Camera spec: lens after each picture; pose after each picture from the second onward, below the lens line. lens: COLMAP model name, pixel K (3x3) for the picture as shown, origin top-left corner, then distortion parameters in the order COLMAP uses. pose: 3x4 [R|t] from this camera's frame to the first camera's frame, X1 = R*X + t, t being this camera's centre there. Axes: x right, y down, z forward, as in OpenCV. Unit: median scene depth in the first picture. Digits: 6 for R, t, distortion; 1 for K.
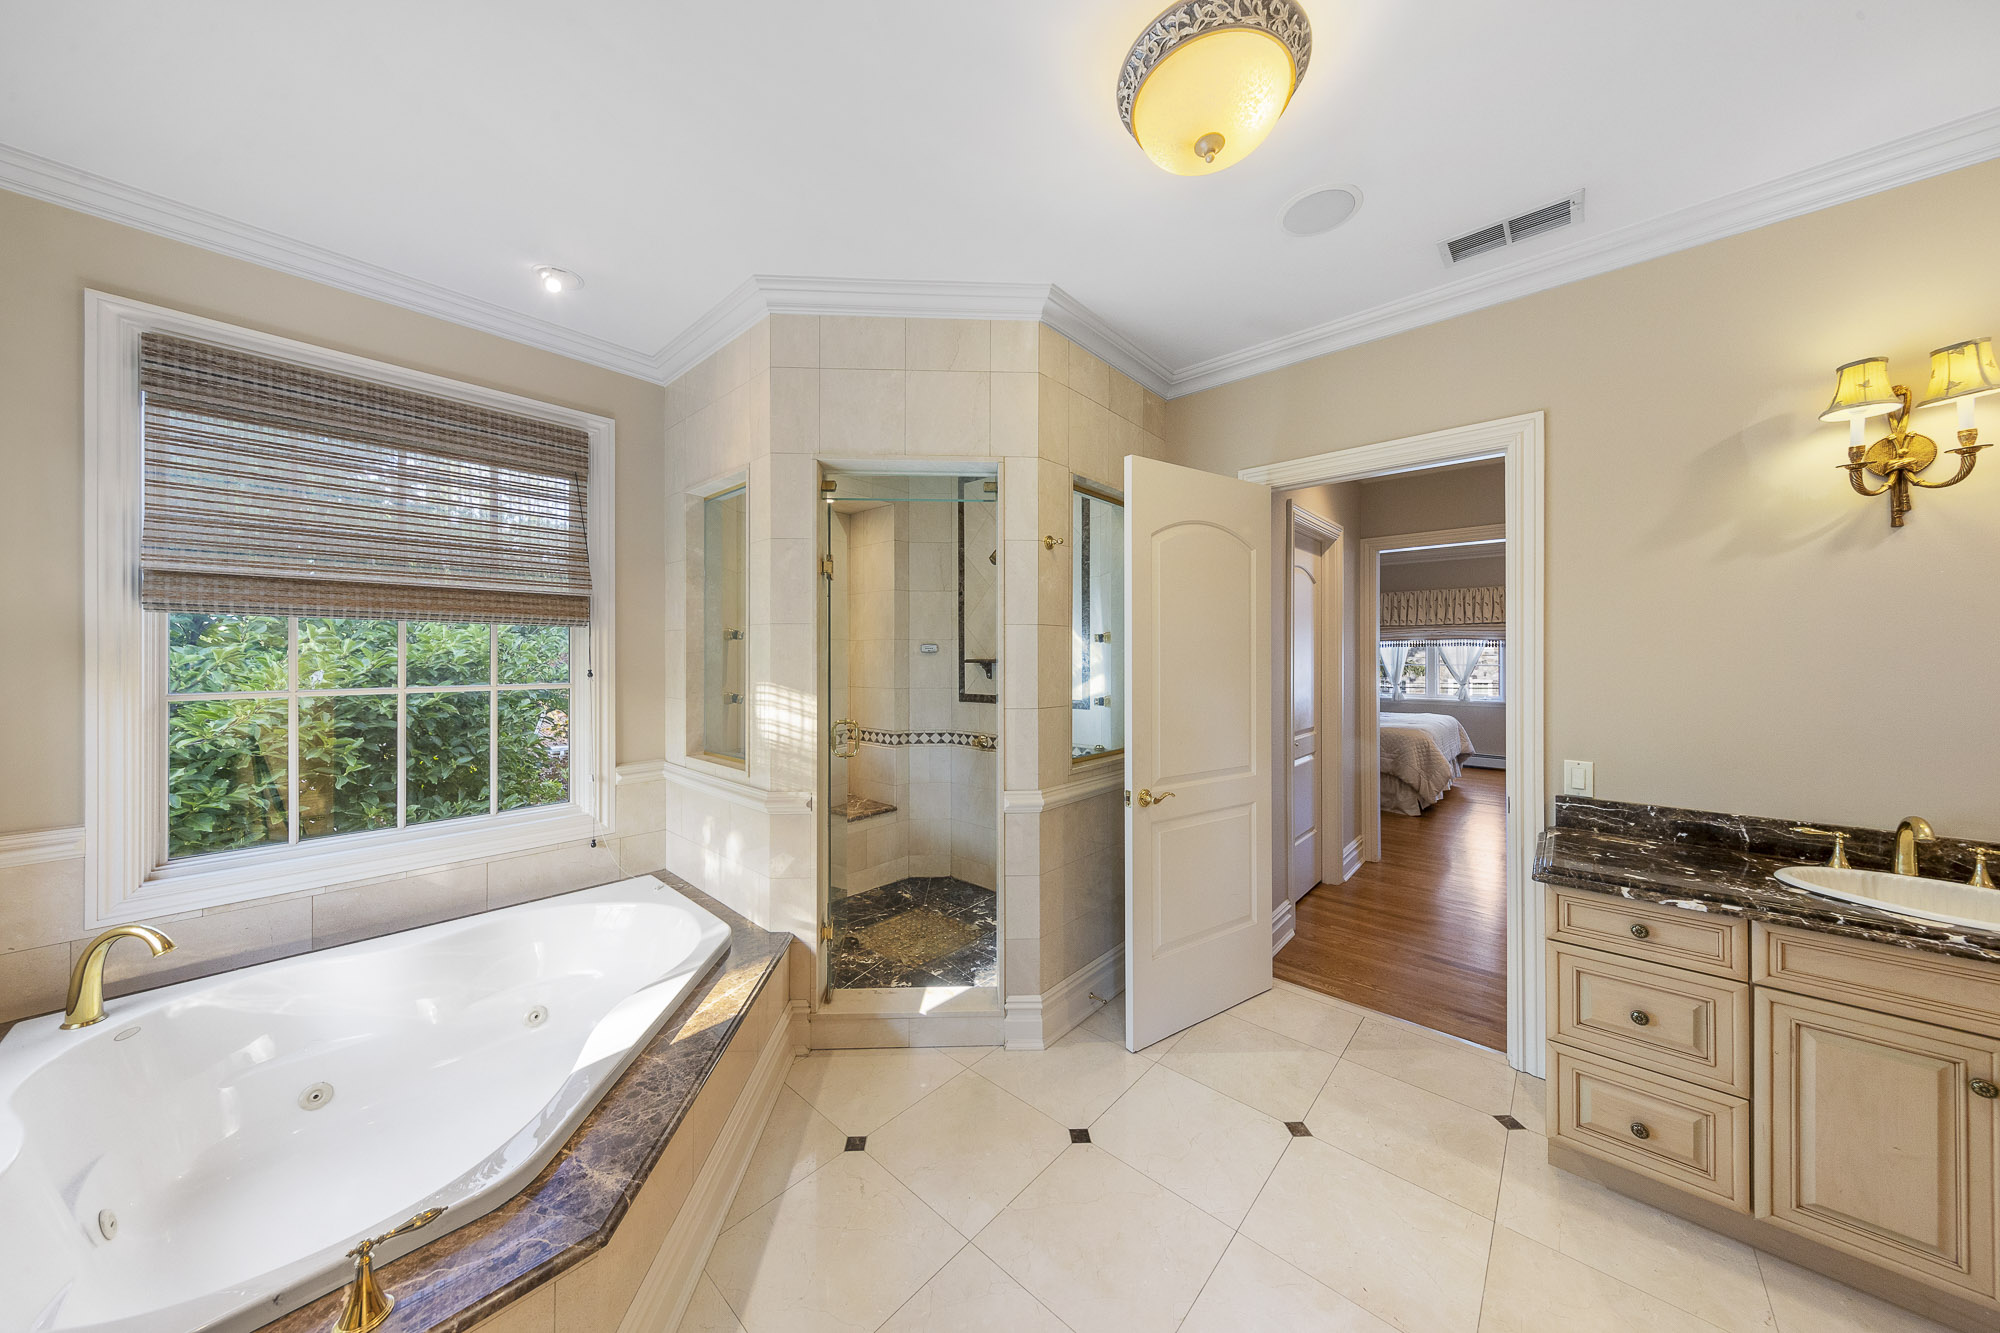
lens RADIAL K [[631.7, 0, 991.4], [0, 631.7, 652.0], [0, 0, 1]] dist [0.002222, -0.000367]
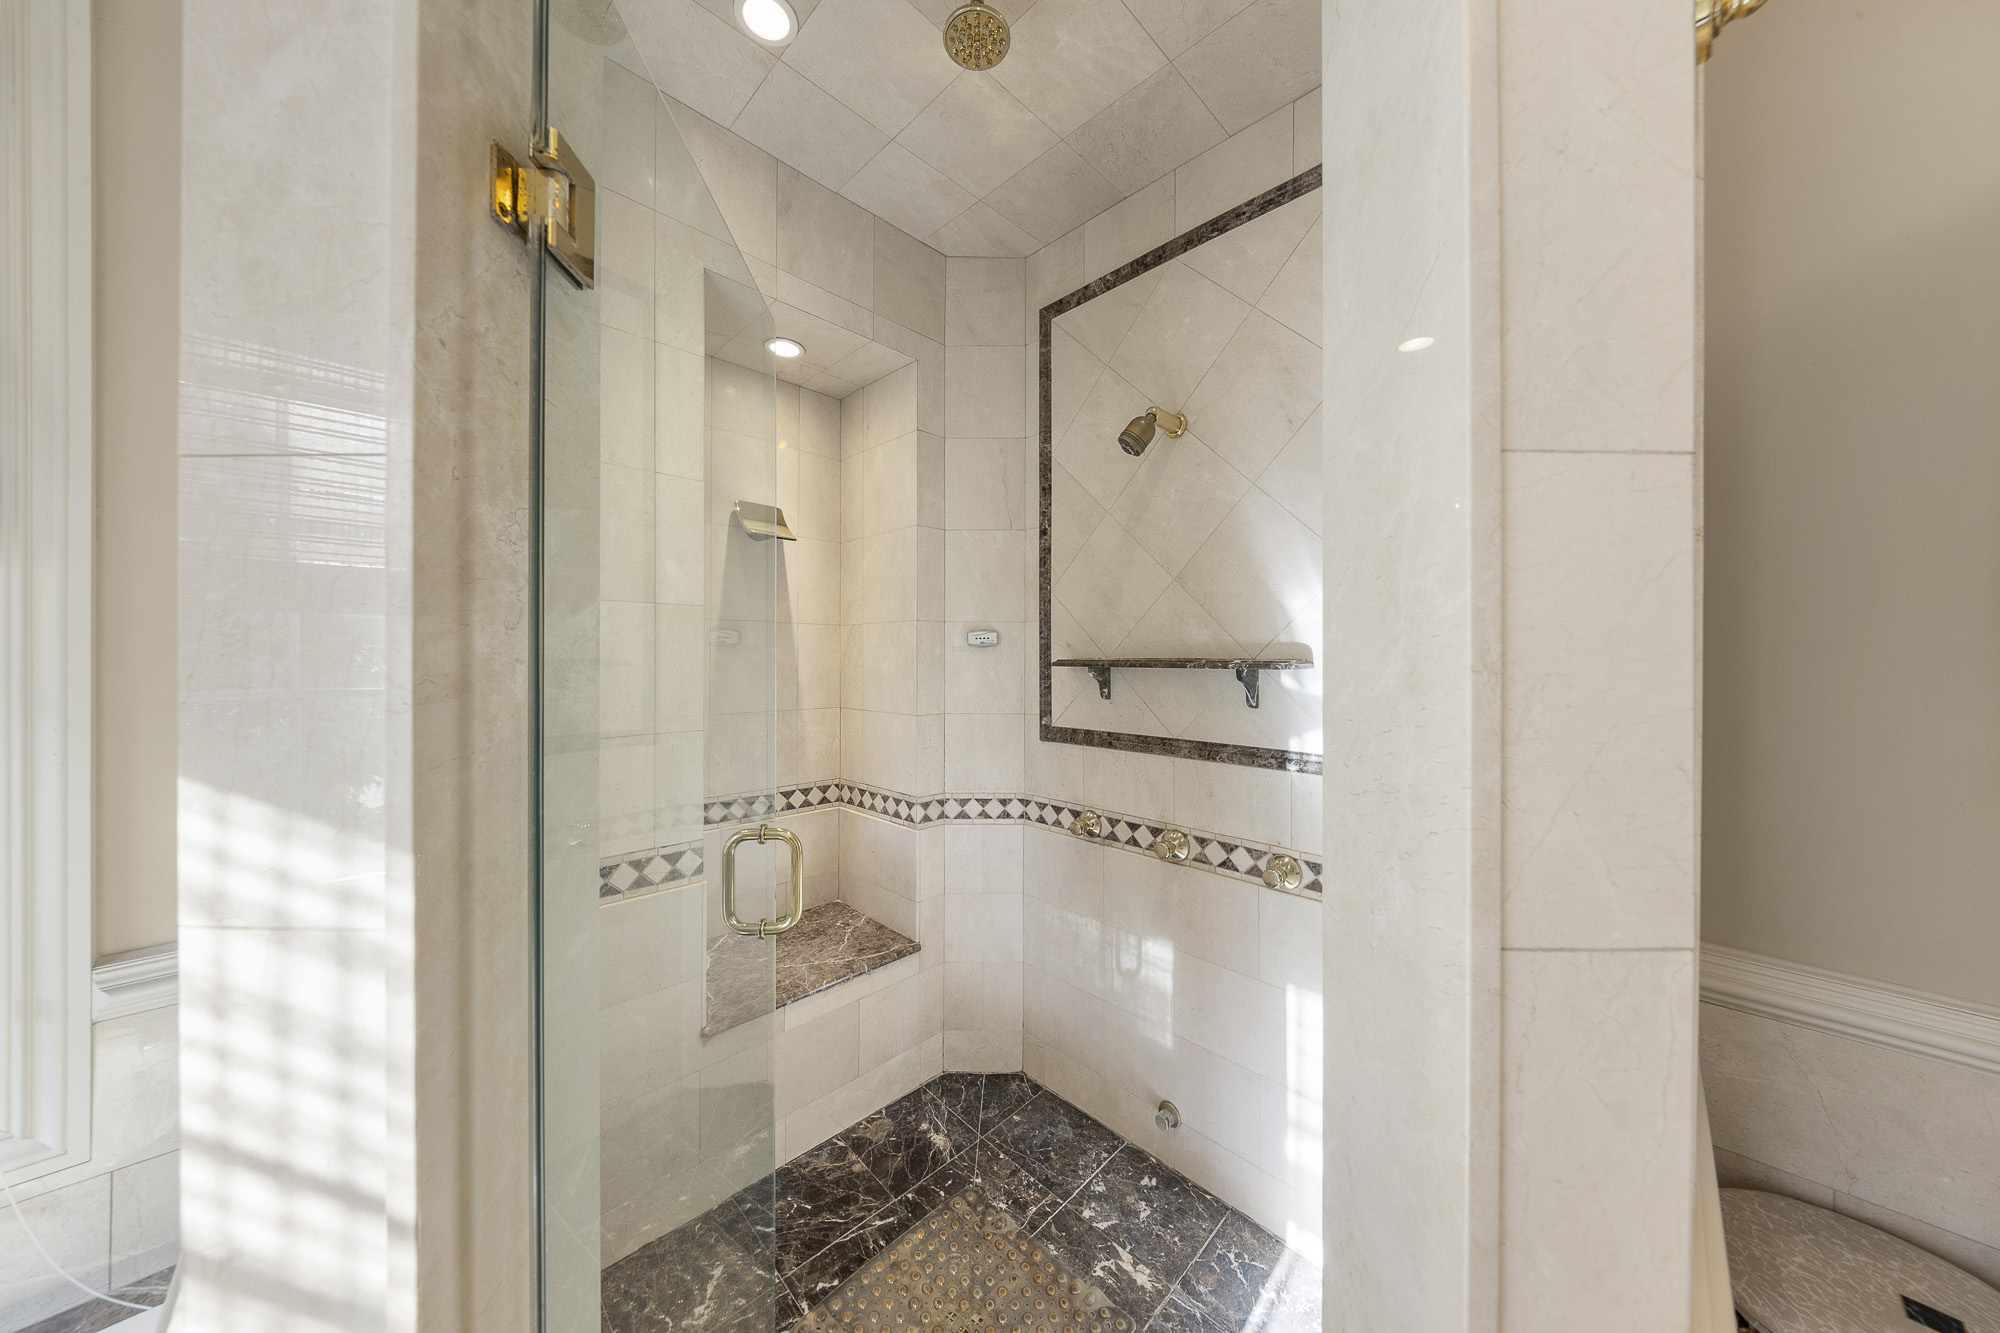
lens RADIAL K [[631.7, 0, 998.2], [0, 631.7, 659.1], [0, 0, 1]] dist [0.002222, -0.000367]
pose [[0.998862, 0.003495, -0.047572, -0.061323], [-0.003062, 0.999953, 0.009159, 0.006686], [0.047601, -0.009003, 0.998826, 0.481226]]
